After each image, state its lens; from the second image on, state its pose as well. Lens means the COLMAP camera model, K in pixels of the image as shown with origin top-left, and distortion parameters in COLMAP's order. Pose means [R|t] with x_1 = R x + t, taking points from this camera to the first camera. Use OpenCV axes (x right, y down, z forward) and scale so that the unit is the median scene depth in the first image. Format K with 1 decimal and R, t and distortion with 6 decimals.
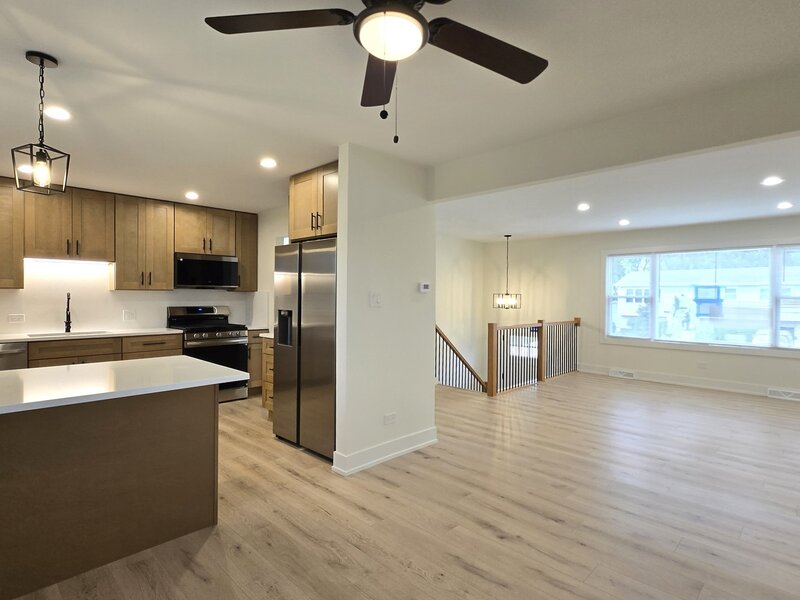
lens RADIAL K [[432.7, 0, 397.4], [0, 432.7, 298.1], [0, 0, 1]] dist [0.002701, -0.000848]
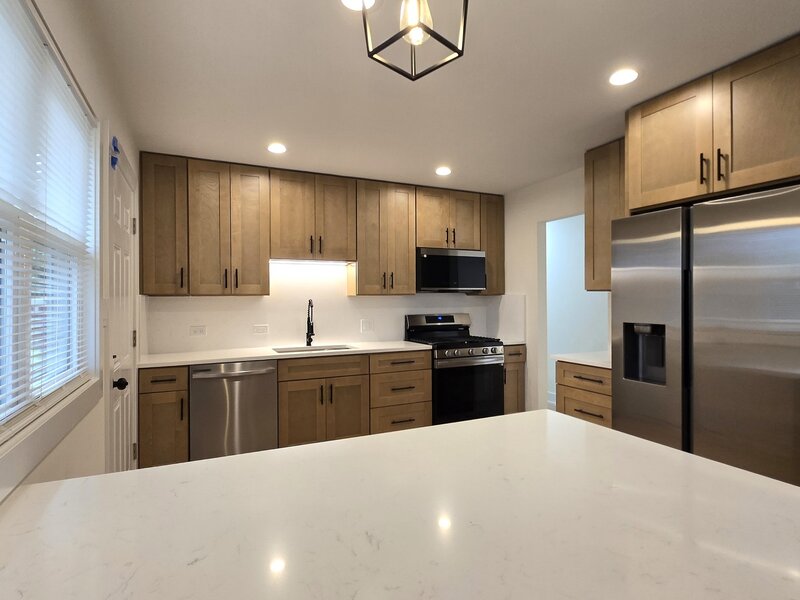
lens RADIAL K [[432.7, 0, 397.4], [0, 432.7, 298.1], [0, 0, 1]] dist [0.002701, -0.000848]
pose [[0.939371, -0.013932, -0.342618, -0.330191], [0.011029, 0.999885, -0.010421, -0.004514], [0.342724, 0.006010, 0.939417, 0.281803]]
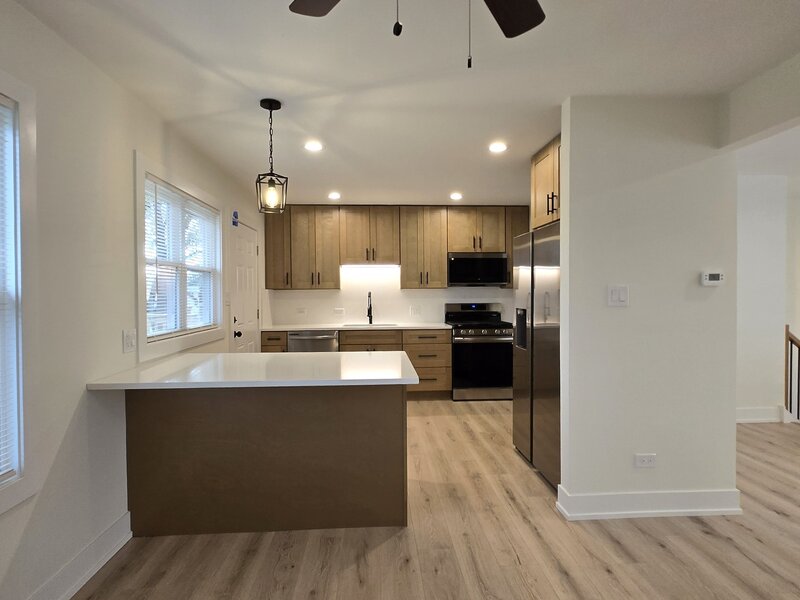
lens RADIAL K [[432.7, 0, 397.4], [0, 432.7, 298.1], [0, 0, 1]] dist [0.002701, -0.000848]
pose [[0.742307, -0.001383, -0.670058, 0.130309], [0.007617, 0.999951, 0.006375, -0.001579], [0.670016, -0.009836, 0.742281, 0.150365]]
